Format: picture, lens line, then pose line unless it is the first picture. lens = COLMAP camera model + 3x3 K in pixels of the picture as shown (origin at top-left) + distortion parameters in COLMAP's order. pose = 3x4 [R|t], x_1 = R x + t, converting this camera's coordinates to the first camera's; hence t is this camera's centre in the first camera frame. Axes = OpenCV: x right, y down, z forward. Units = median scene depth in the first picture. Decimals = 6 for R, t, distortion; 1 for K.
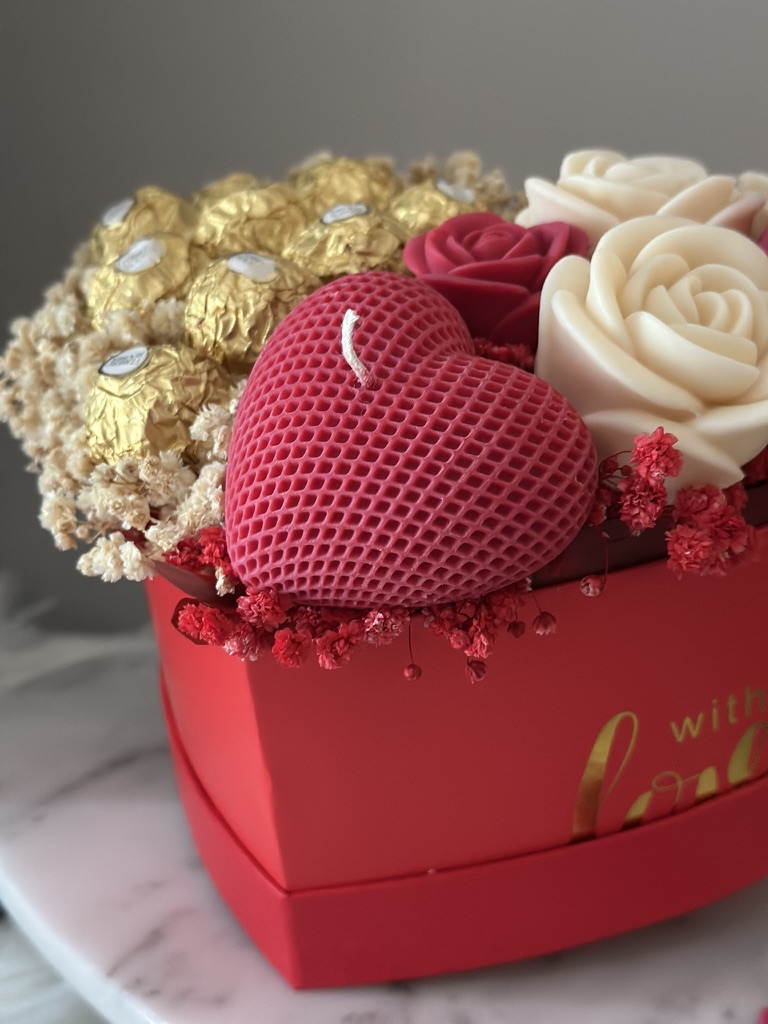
lens RADIAL K [[1500.1, 0, 384.0], [0, 1500.1, 512.0], [0, 0, 1]] dist [0.153468, -0.050347]
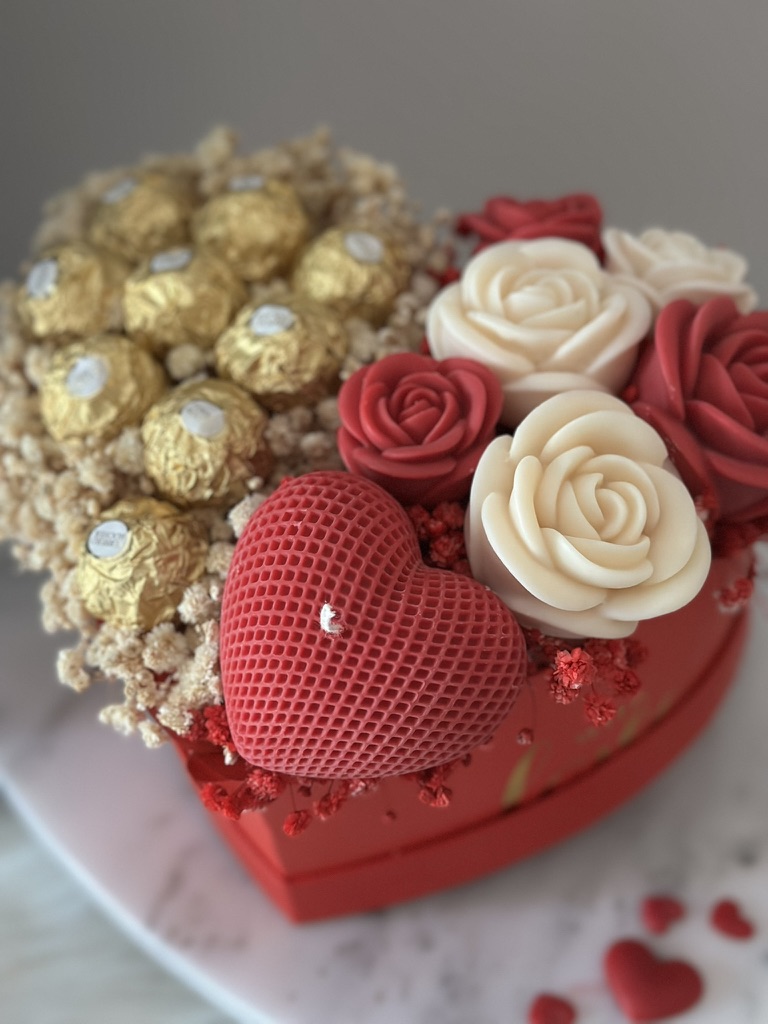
lens RADIAL K [[1500.1, 0, 384.0], [0, 1500.1, 512.0], [0, 0, 1]] dist [0.153468, -0.050347]
pose [[0.990628, -0.106339, 0.085726, -0.063706], [0.061738, 0.908435, 0.413441, -0.613249], [-0.121841, -0.404274, 0.906486, -0.058387]]
